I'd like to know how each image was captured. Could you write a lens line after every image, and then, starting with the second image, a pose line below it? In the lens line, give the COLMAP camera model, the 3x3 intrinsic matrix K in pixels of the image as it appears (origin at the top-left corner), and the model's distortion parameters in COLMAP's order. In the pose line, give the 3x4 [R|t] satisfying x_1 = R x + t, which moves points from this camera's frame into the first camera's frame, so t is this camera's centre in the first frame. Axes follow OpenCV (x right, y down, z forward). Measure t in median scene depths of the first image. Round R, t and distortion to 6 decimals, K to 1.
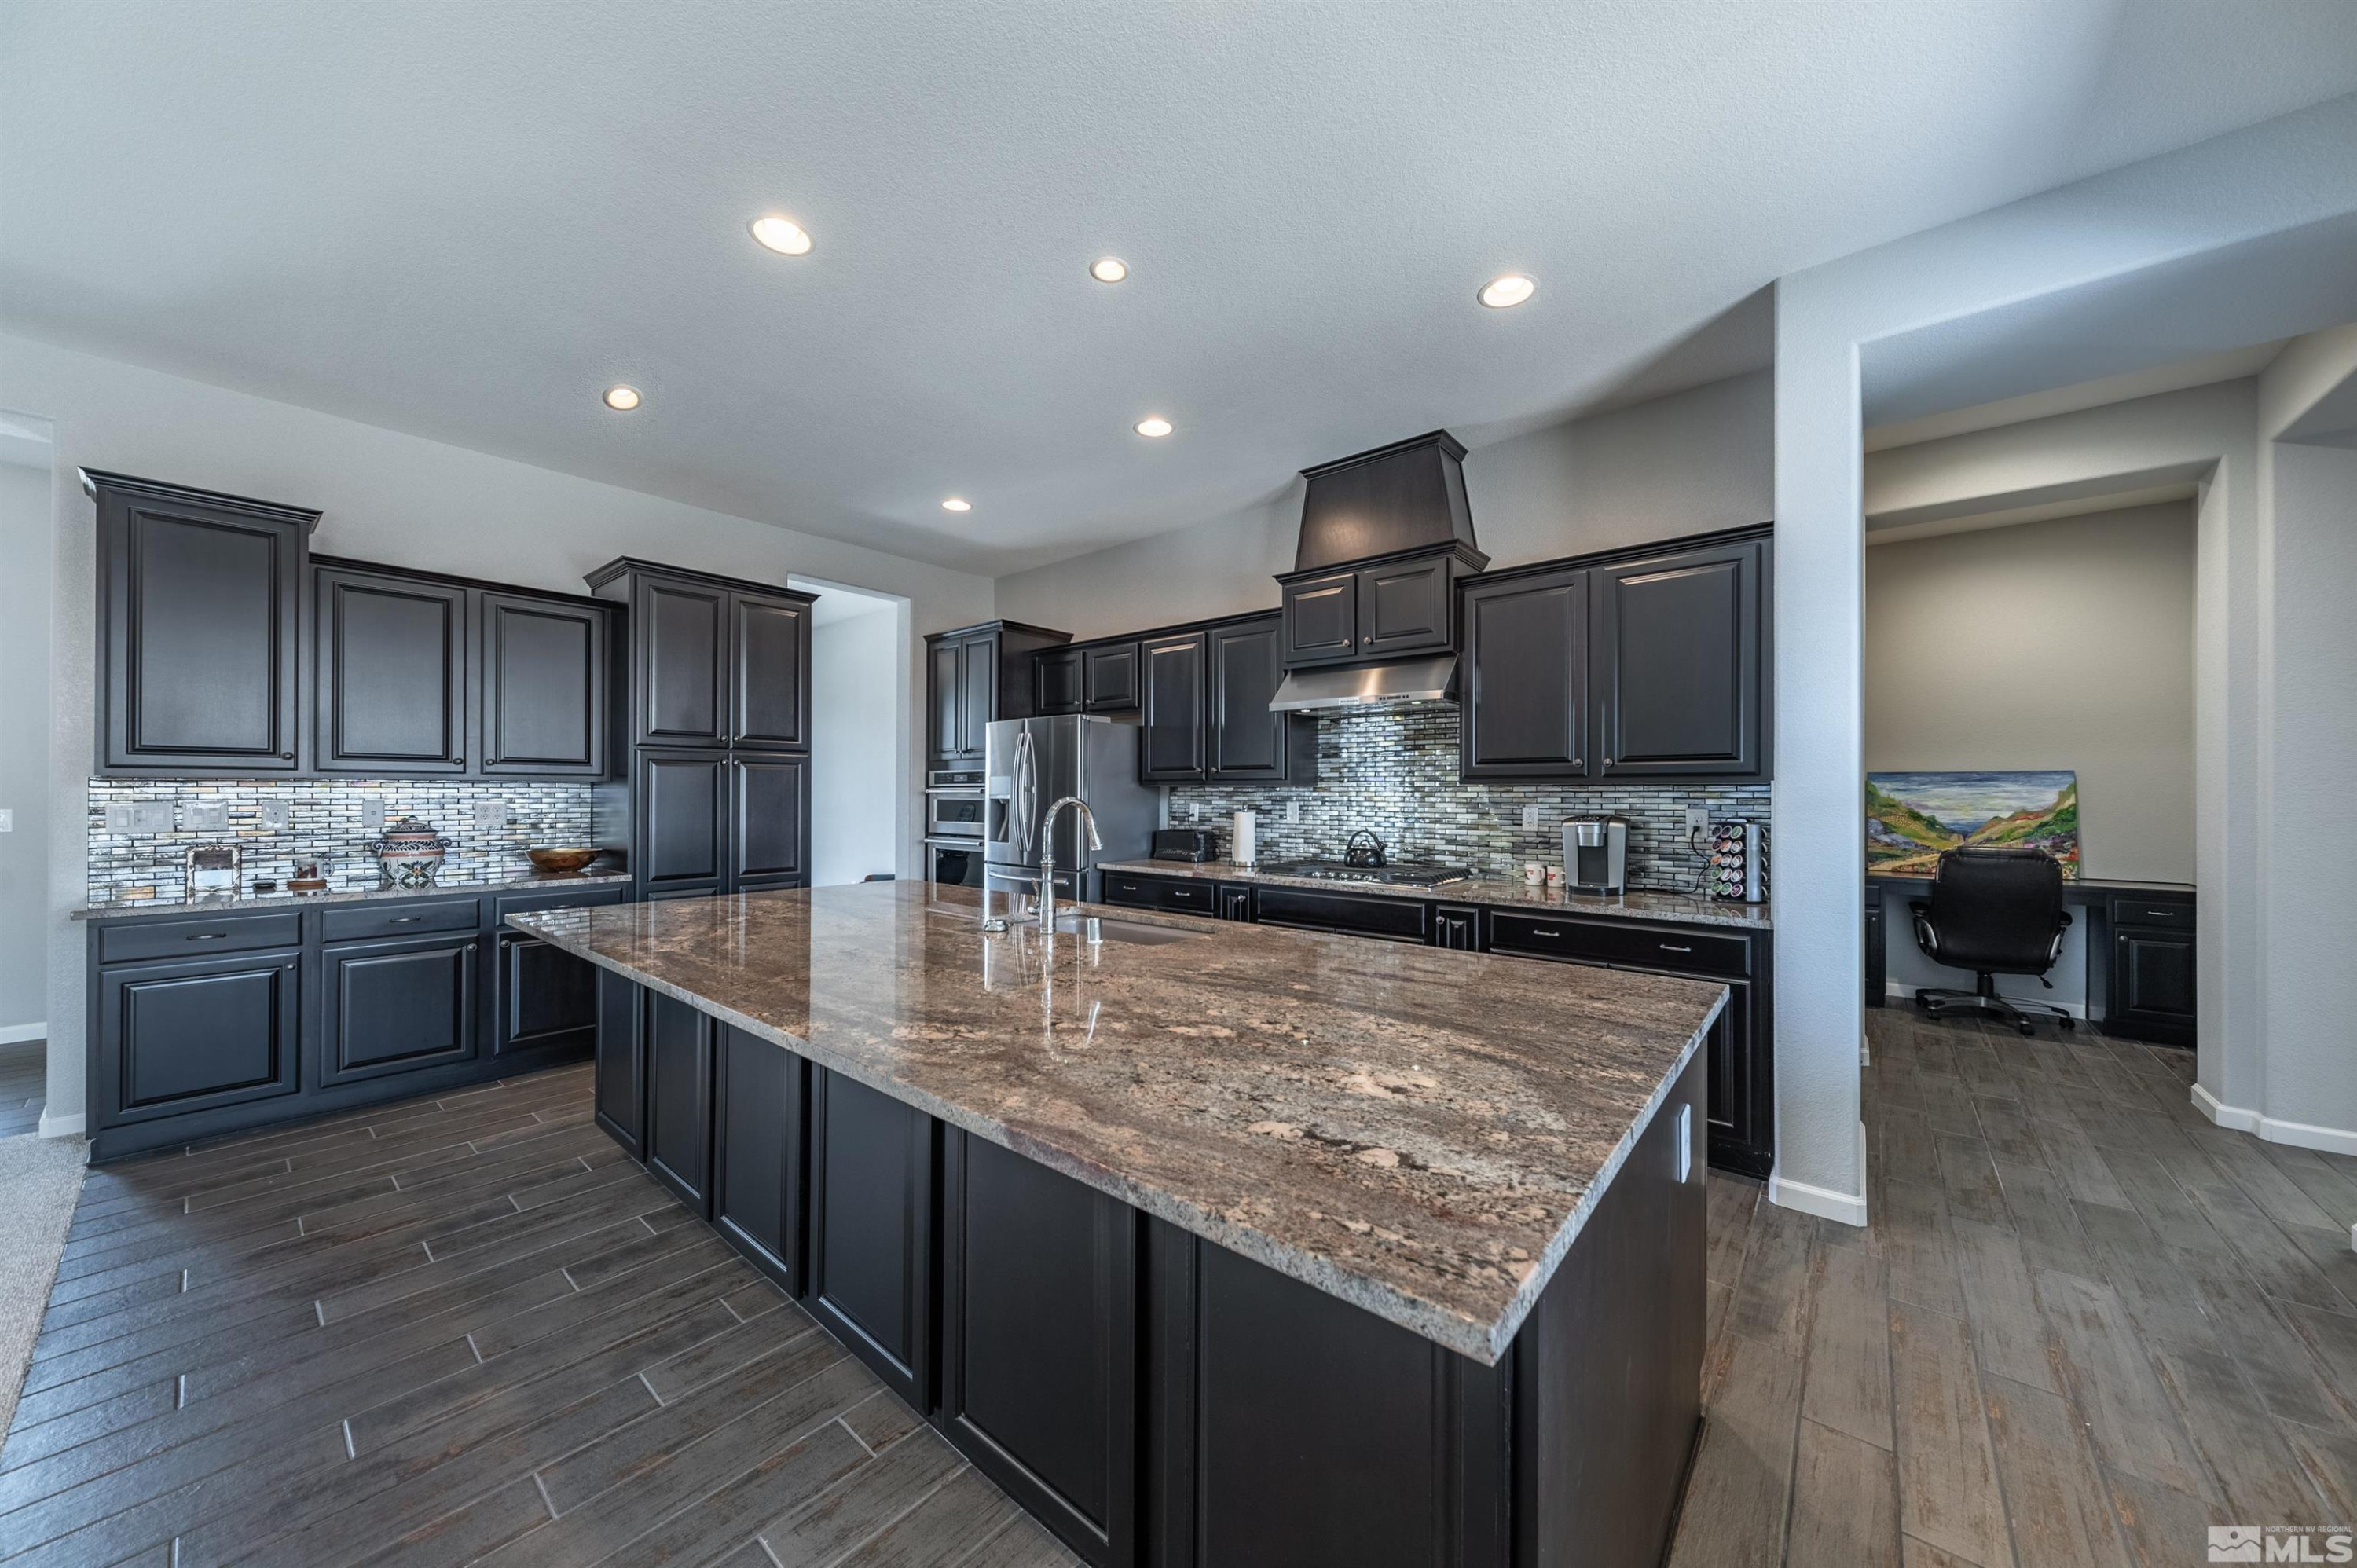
lens RADIAL K [[810.2, 0, 1179.6], [0, 810.2, 798.3], [0, 0, 1]] dist [0.000946, -0.000160]
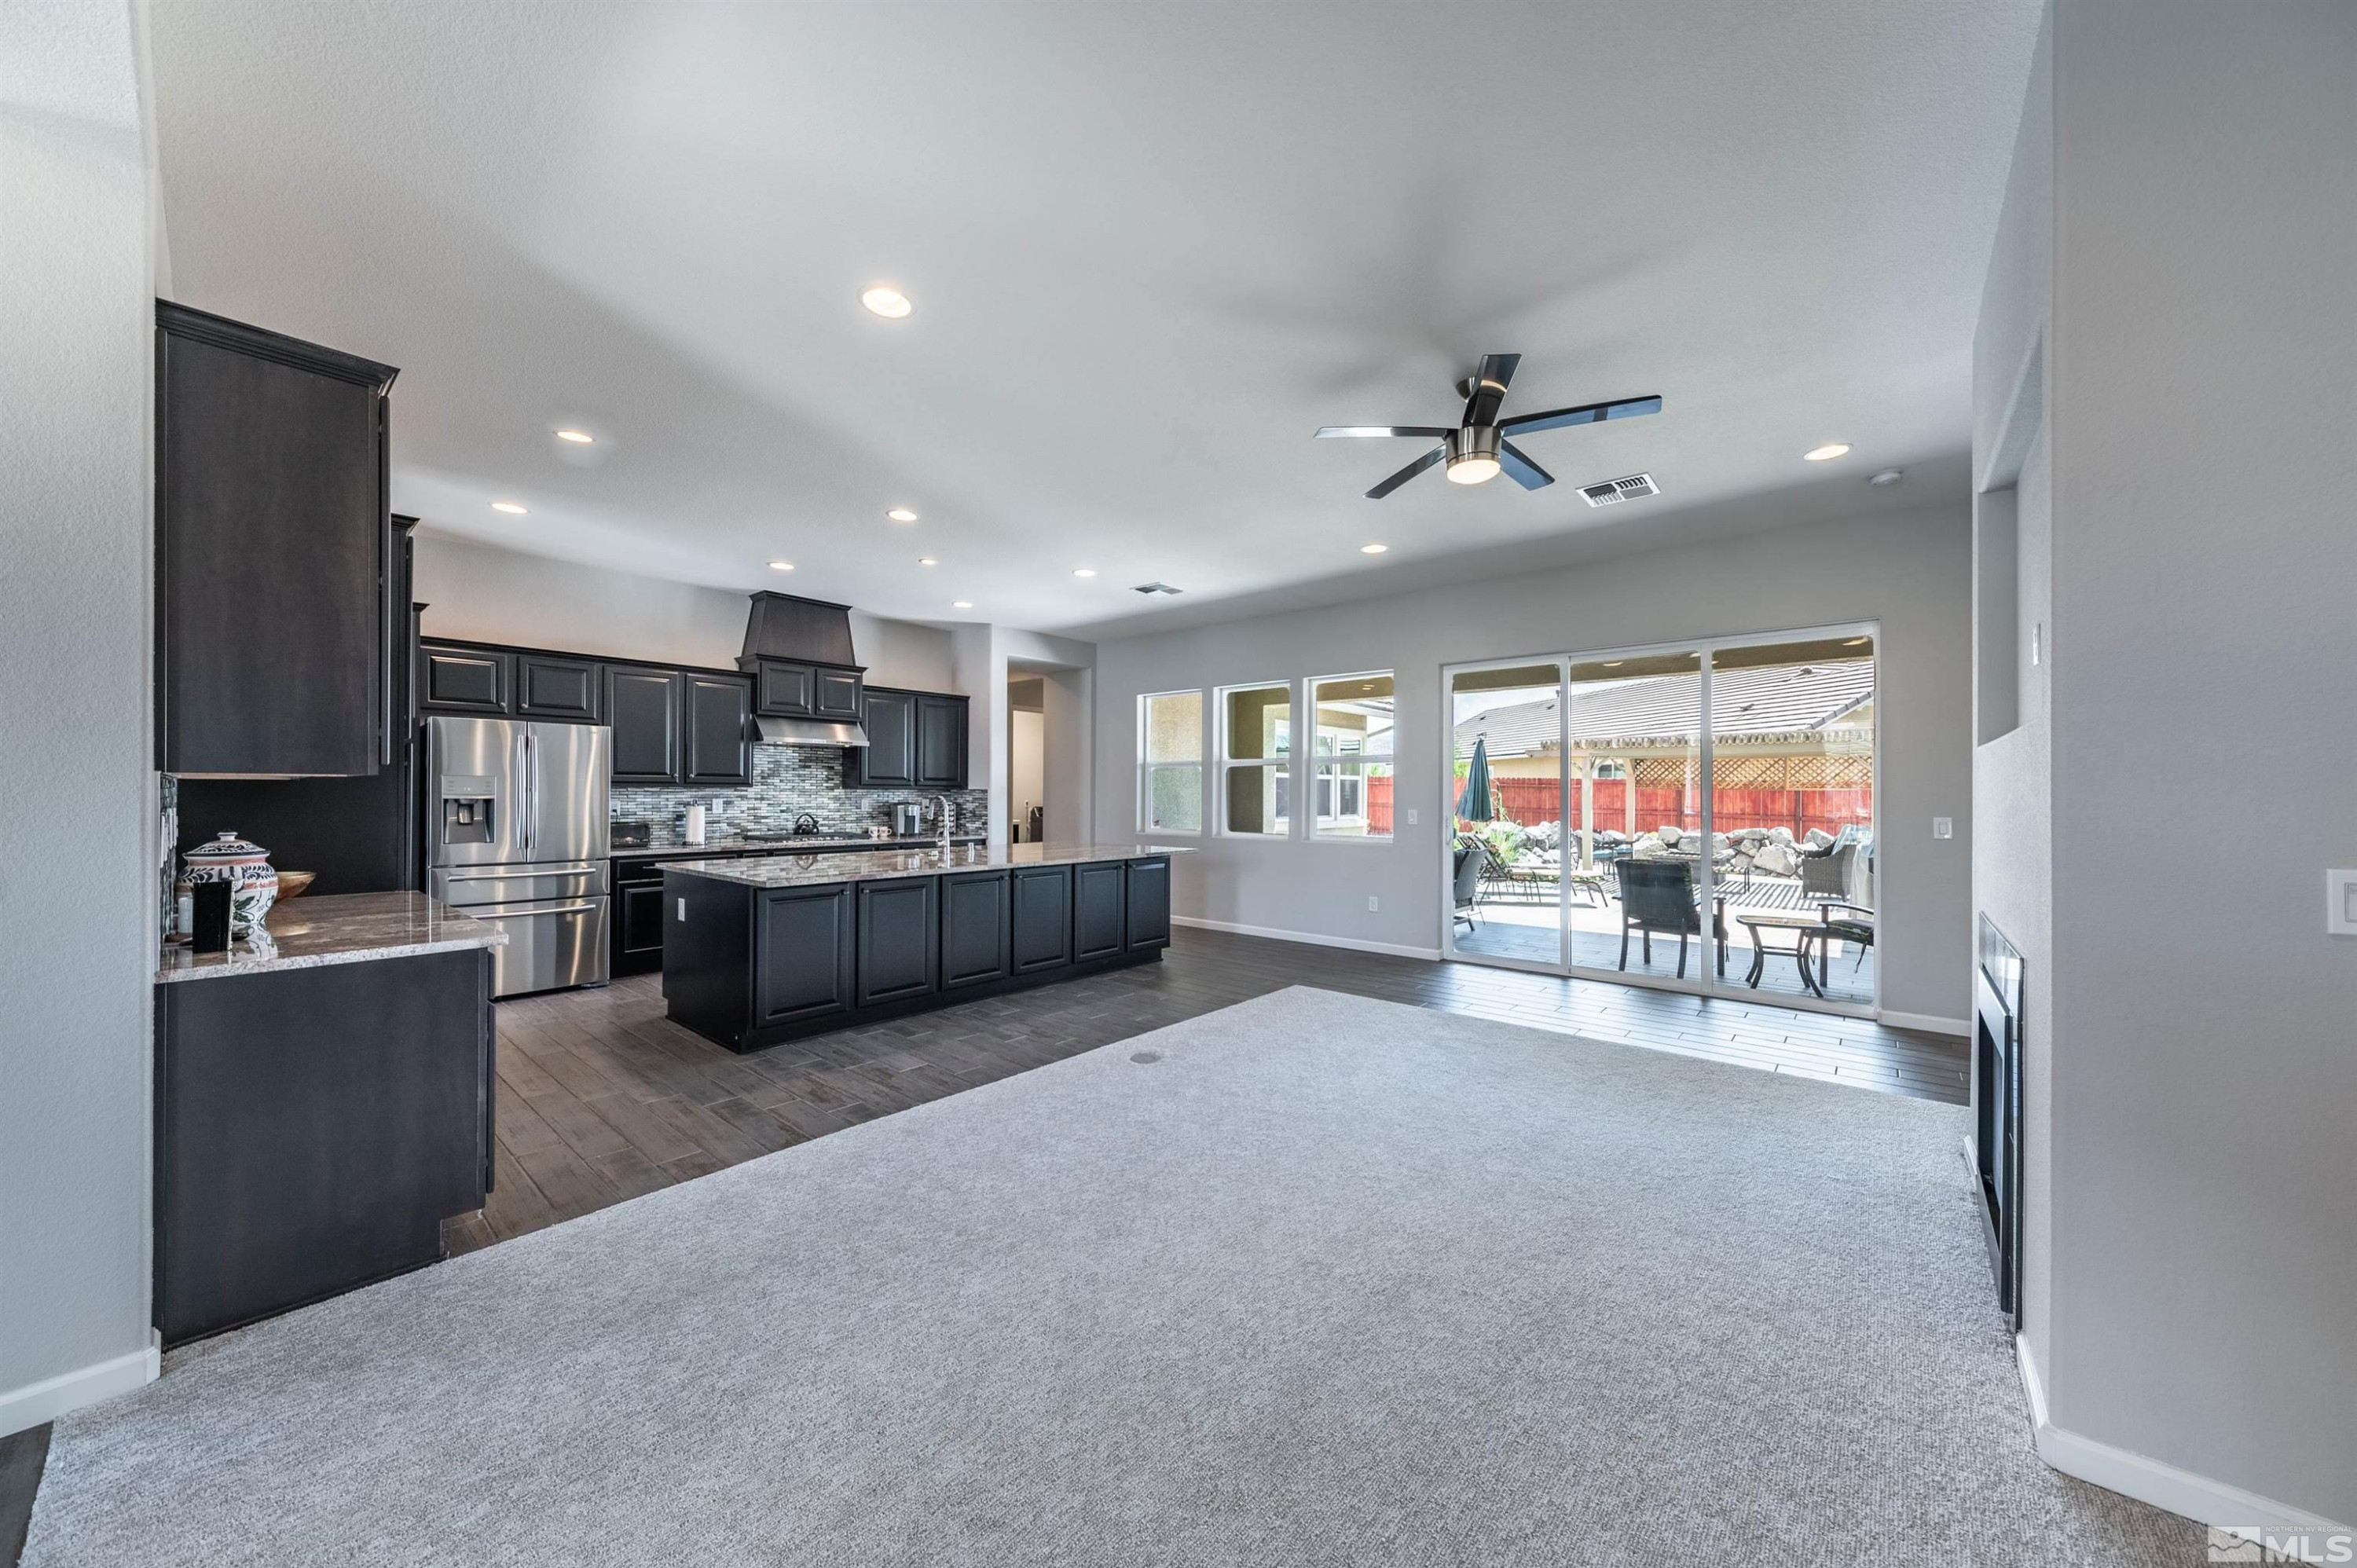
lens RADIAL K [[810.2, 0, 1182.7], [0, 810.2, 791.9], [0, 0, 1]] dist [0.000946, -0.000160]
pose [[-0.006976, 0.002791, 0.999972, -1.519545], [0.003088, 0.999991, -0.002770, -0.000754], [-0.999971, 0.003068, -0.006984, 0.197760]]
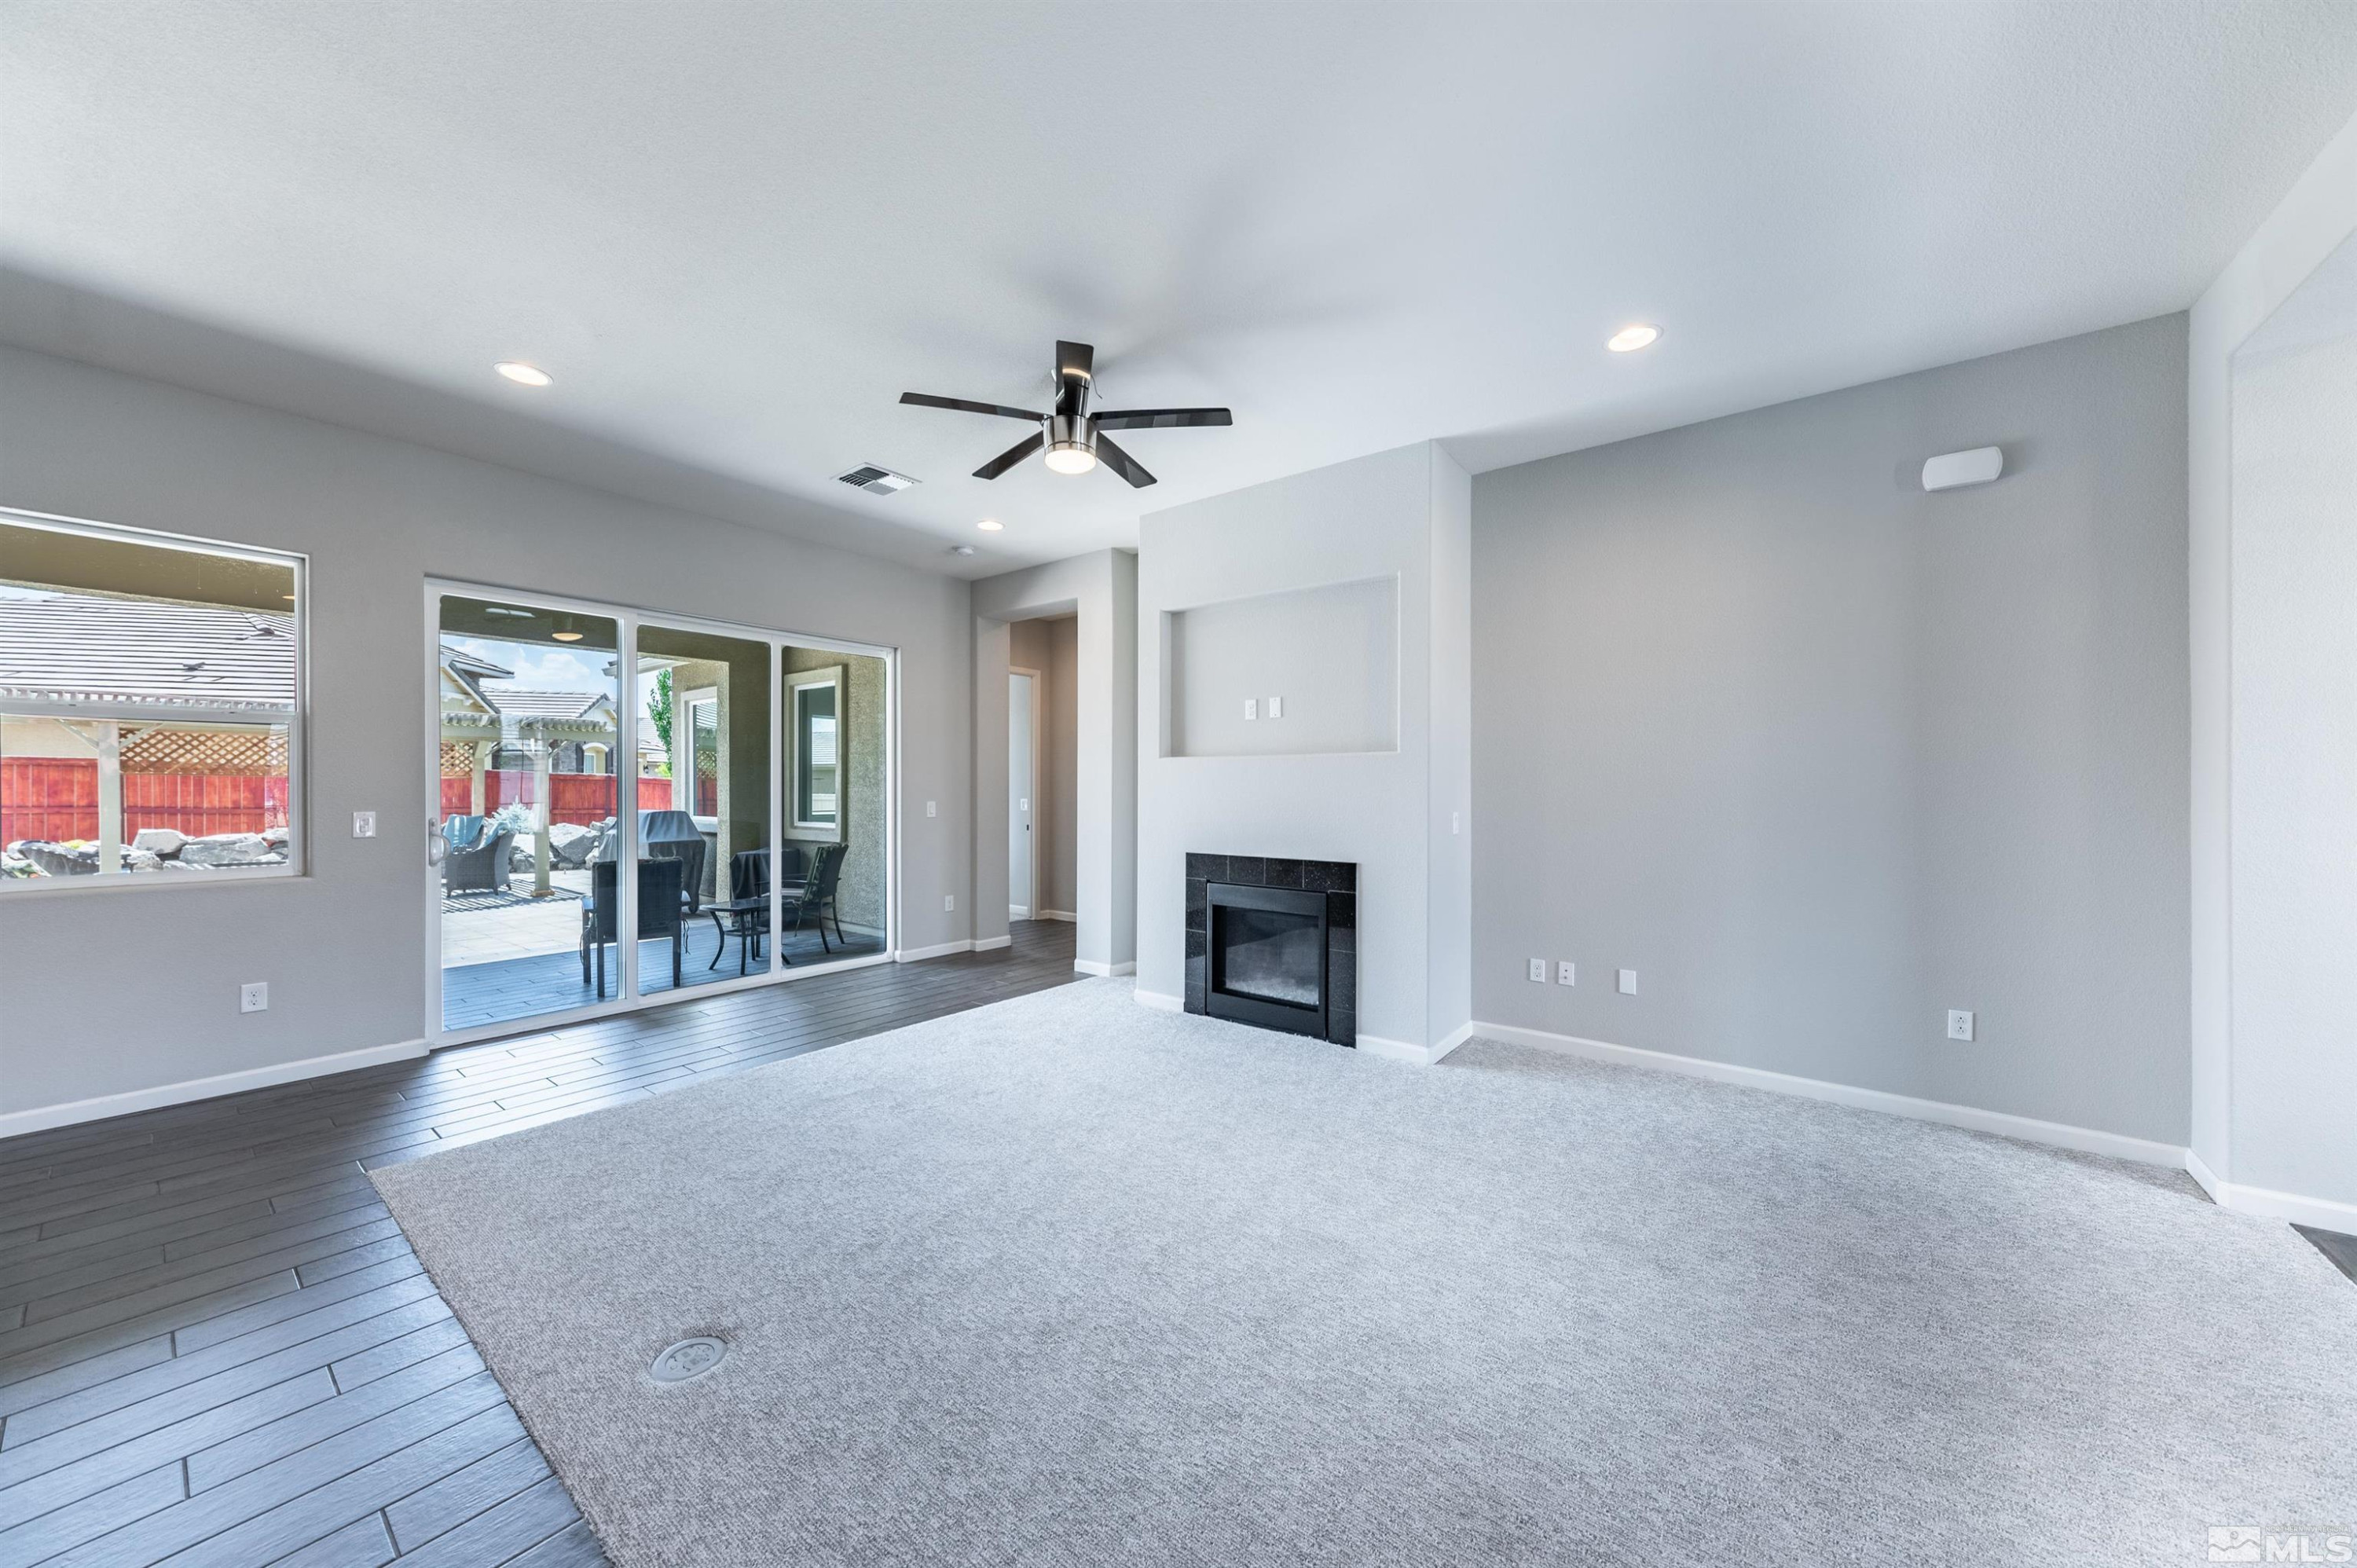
lens RADIAL K [[812.1, 0, 1182.4], [0, 812.1, 791.1], [0, 0, 1]] dist [0.000979, -0.000406]
pose [[-0.998868, -0.000769, -0.047571, -0.763574], [-0.001479, 0.999888, 0.014893, -0.007998], [0.047554, 0.014947, -0.998757, 0.729882]]
